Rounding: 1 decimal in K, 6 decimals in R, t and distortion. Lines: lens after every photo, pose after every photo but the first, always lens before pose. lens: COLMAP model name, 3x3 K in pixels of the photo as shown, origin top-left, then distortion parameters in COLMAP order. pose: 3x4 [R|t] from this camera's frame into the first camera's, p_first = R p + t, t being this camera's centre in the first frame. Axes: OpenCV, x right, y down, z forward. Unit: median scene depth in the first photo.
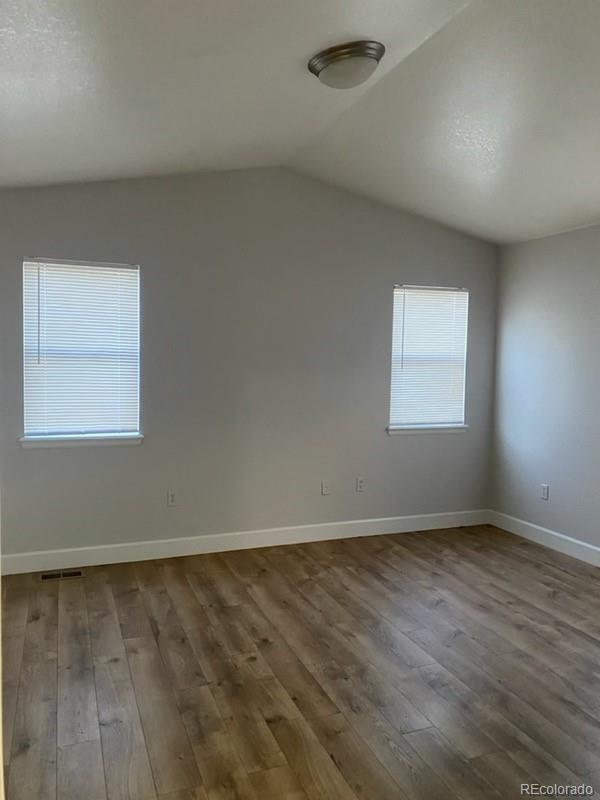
lens RADIAL K [[604.2, 0, 303.1], [0, 604.2, 398.6], [0, 0, 1]] dist [0.026176, -0.007830]
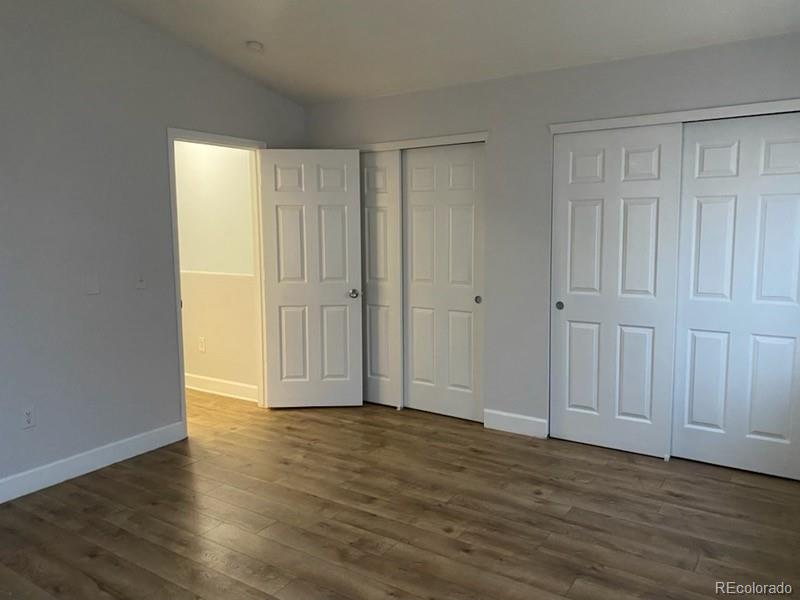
lens RADIAL K [[604.2, 0, 399.9], [0, 604.2, 298.9], [0, 0, 1]] dist [0.026176, -0.007830]
pose [[-0.820997, 0.057949, -0.567984, 0.522533], [-0.042730, 0.985809, 0.162342, -0.101347], [0.569331, 0.157553, -0.806870, 1.693698]]
